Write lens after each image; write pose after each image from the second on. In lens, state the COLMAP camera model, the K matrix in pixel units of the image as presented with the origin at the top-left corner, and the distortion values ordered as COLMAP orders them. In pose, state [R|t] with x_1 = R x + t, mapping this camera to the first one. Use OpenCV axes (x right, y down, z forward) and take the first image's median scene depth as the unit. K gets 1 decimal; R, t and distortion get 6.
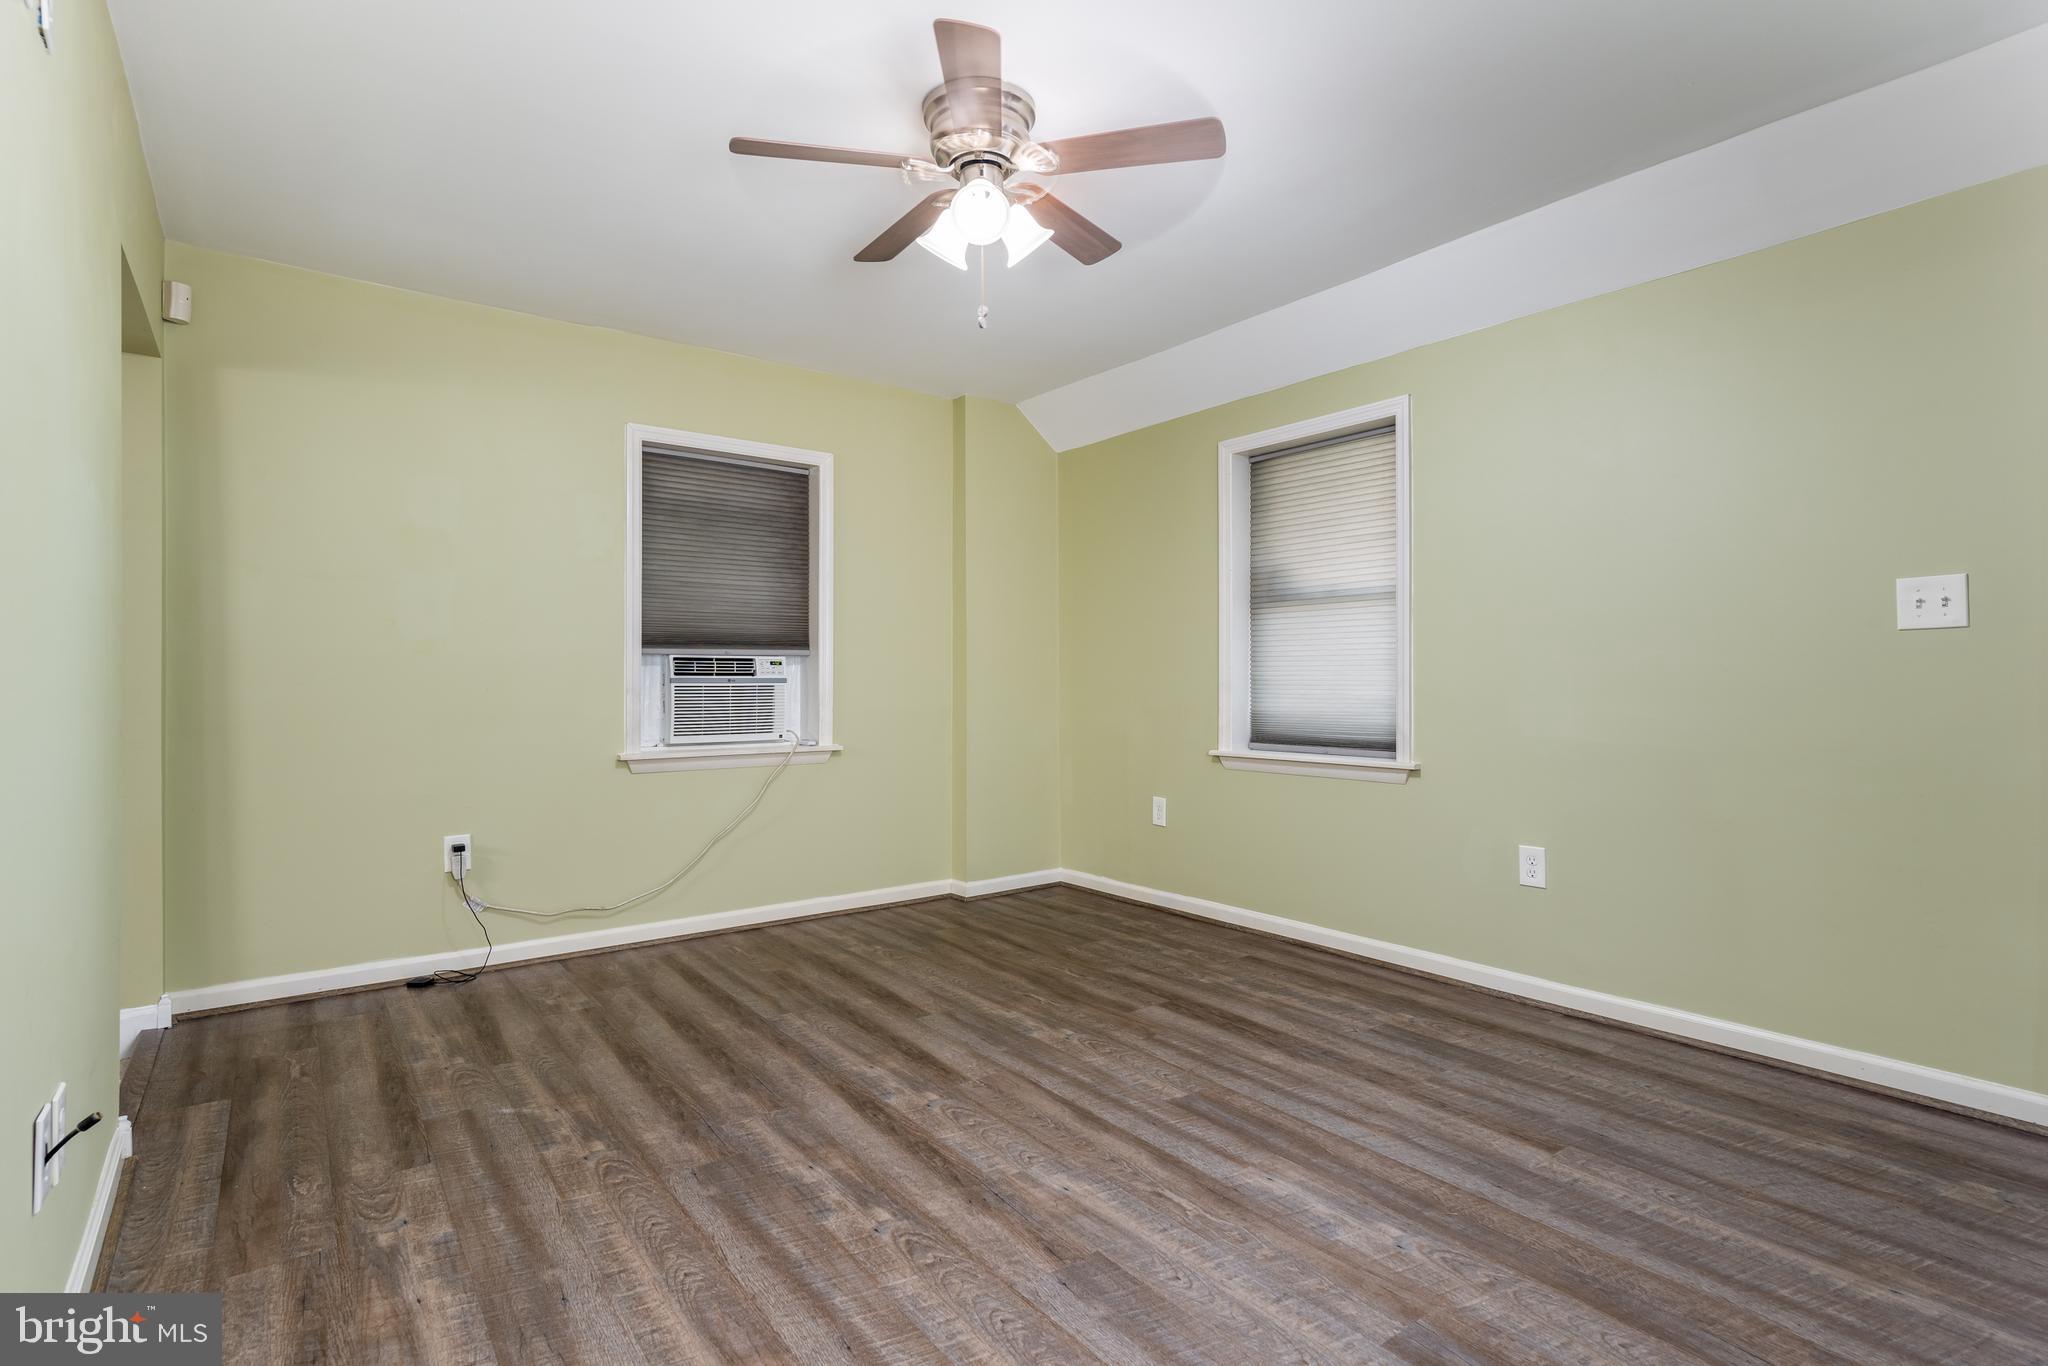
lens RADIAL K [[980.7, 0, 1054.2], [0, 980.7, 681.6], [0, 0, 1]] dist [0.000872, 0.000010]
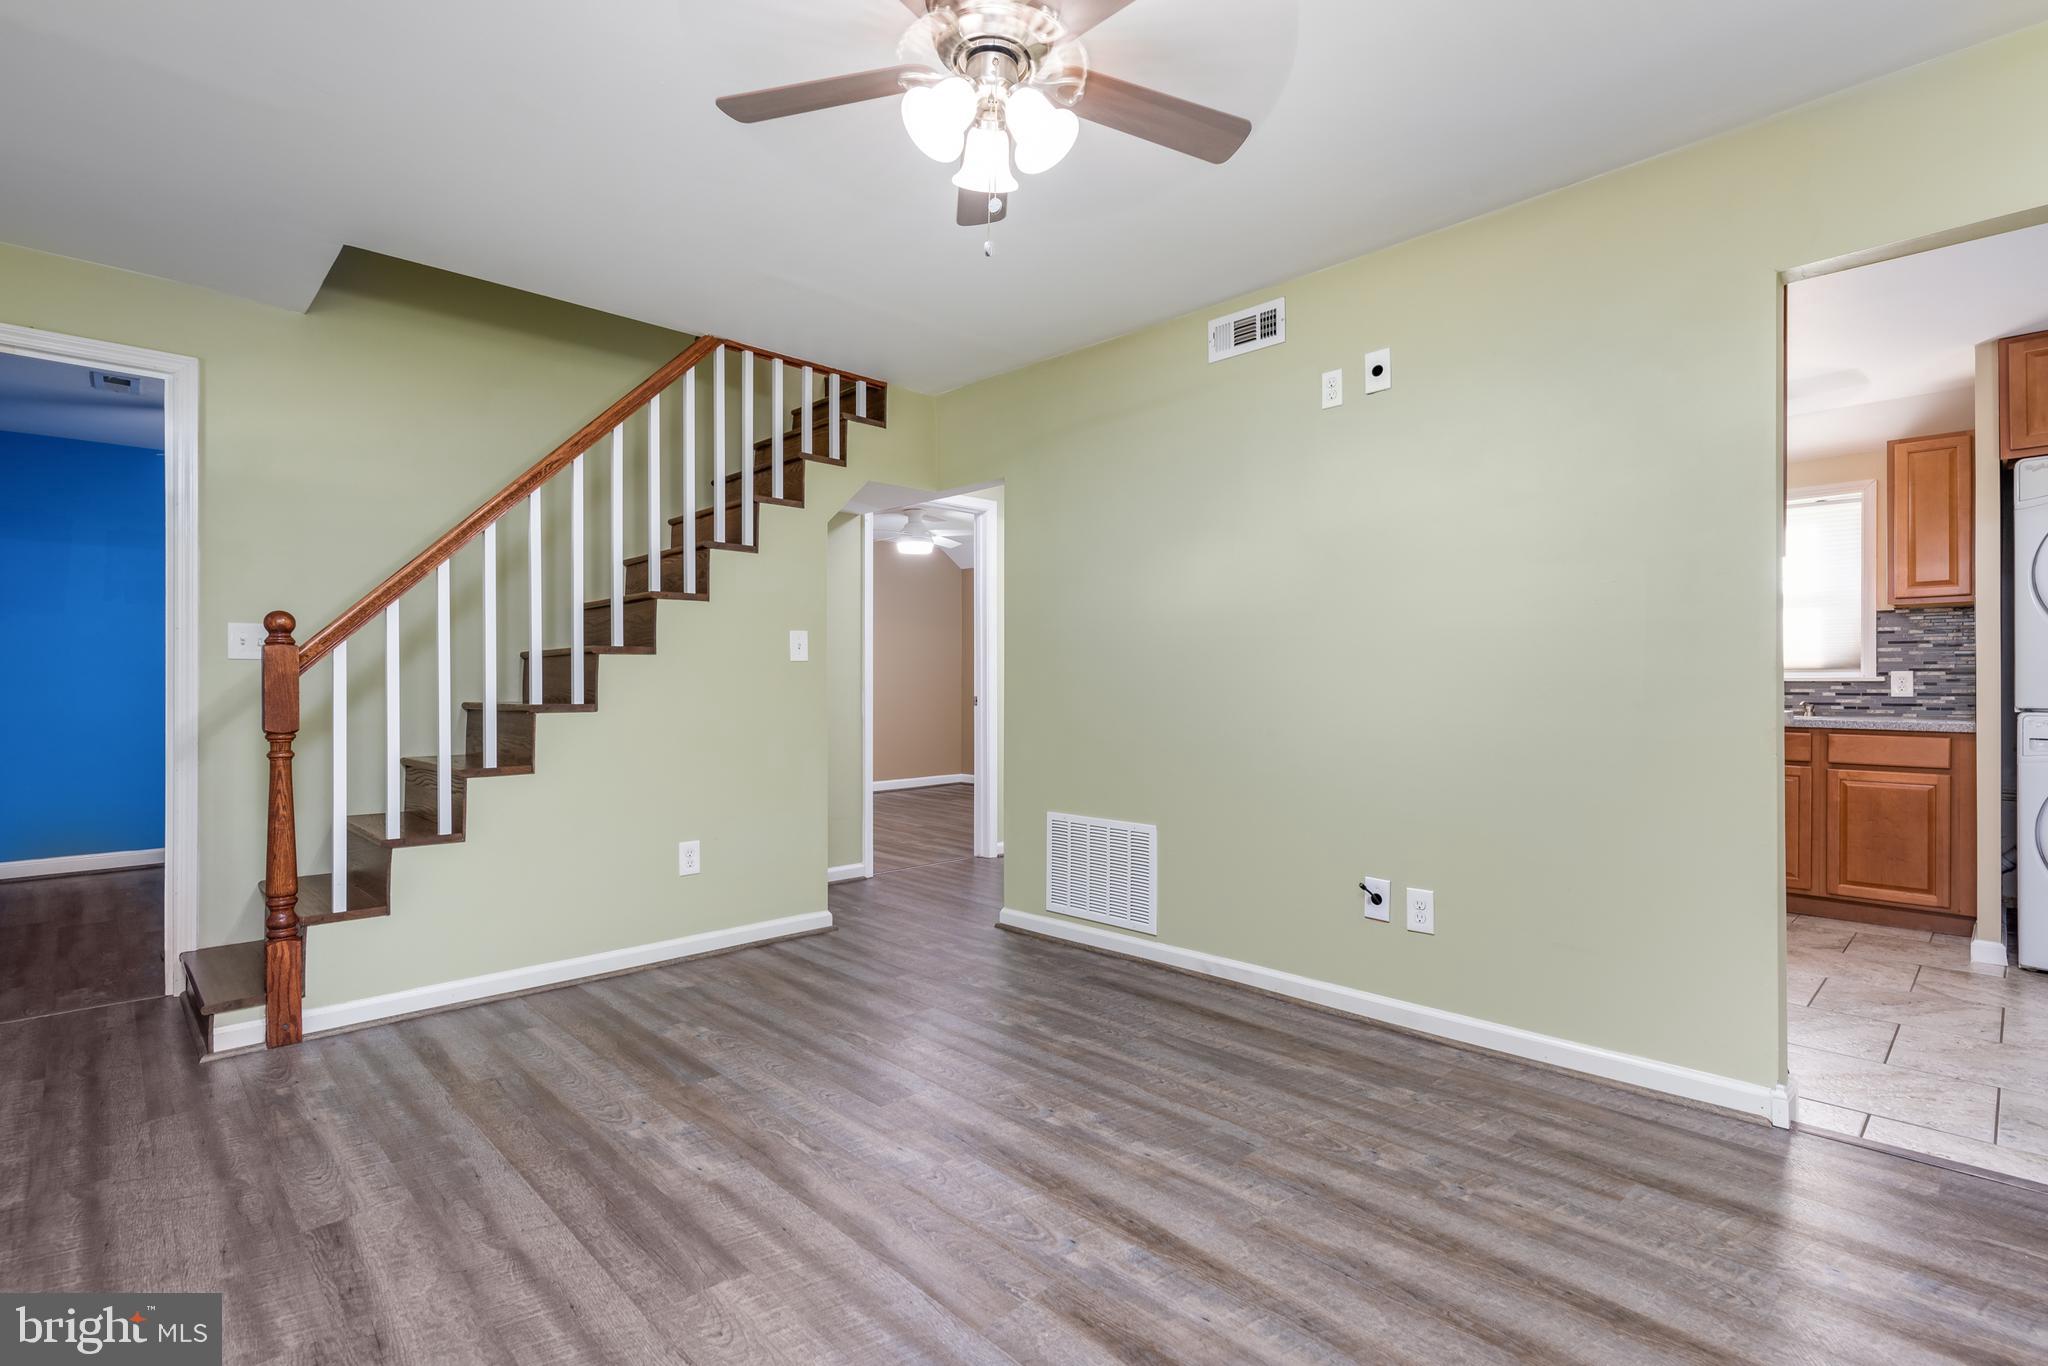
lens RADIAL K [[969.9, 0, 1029.3], [0, 969.9, 676.4], [0, 0, 1]] dist [0.003261, -0.000454]
pose [[-0.994773, 0.004620, -0.102006, -0.019153], [0.005242, 0.999969, -0.005830, -0.002367], [0.101976, -0.006334, -0.994767, 1.704185]]
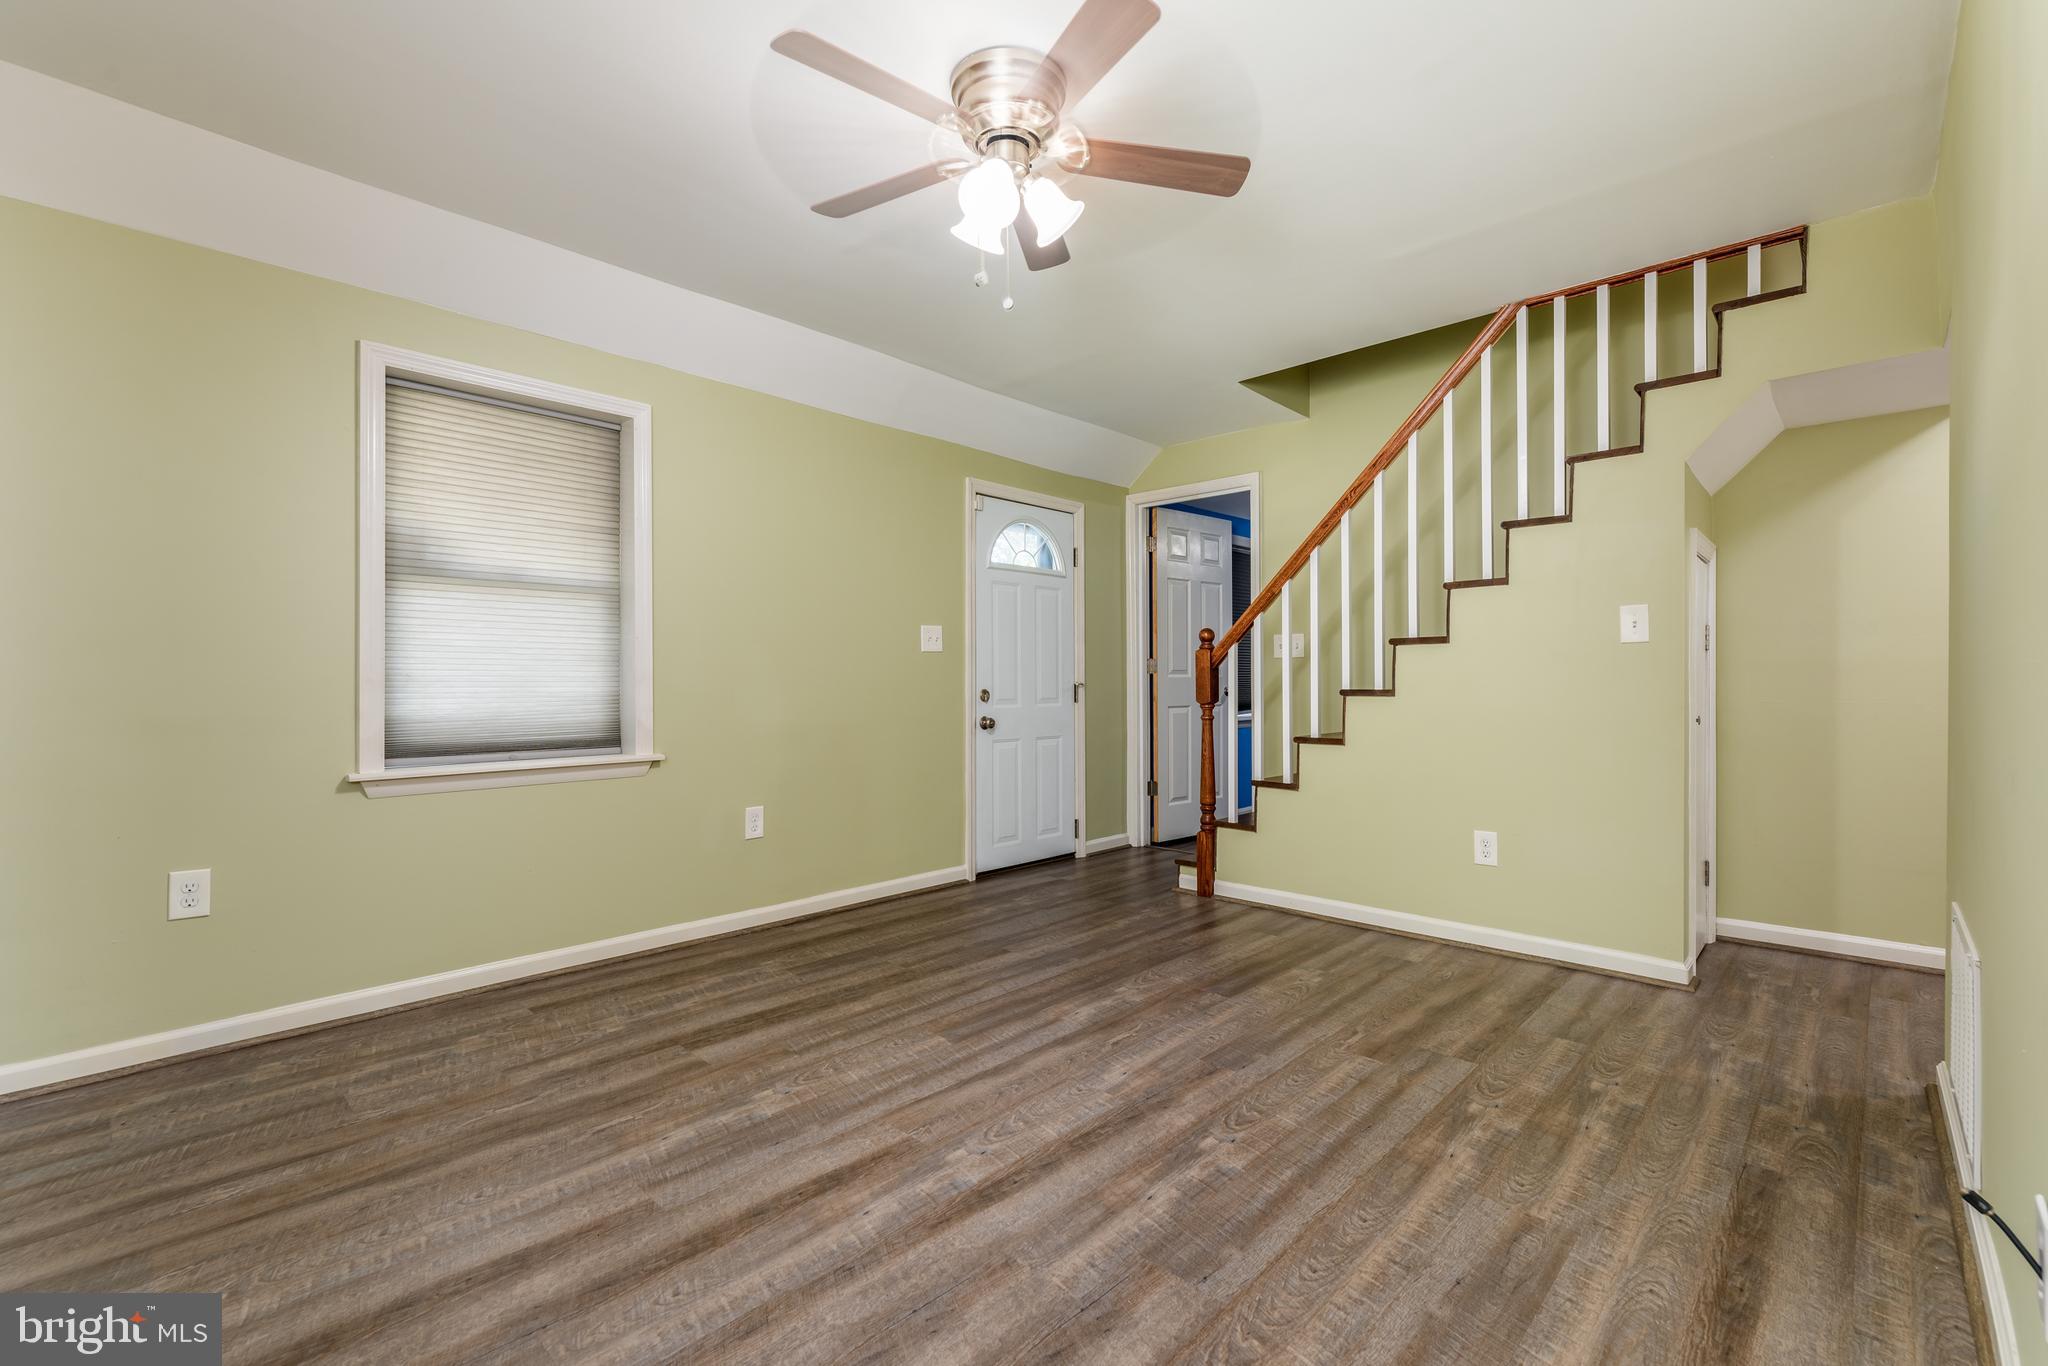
lens RADIAL K [[883.1, 0, 1013.4], [0, 883.1, 686.0], [0, 0, 1]] dist [0.001350, -0.000229]
pose [[-0.126796, -0.002953, 0.991924, -0.891995], [0.003955, 0.999986, 0.003483, 0.011105], [-0.991921, 0.004364, -0.126783, 1.044313]]
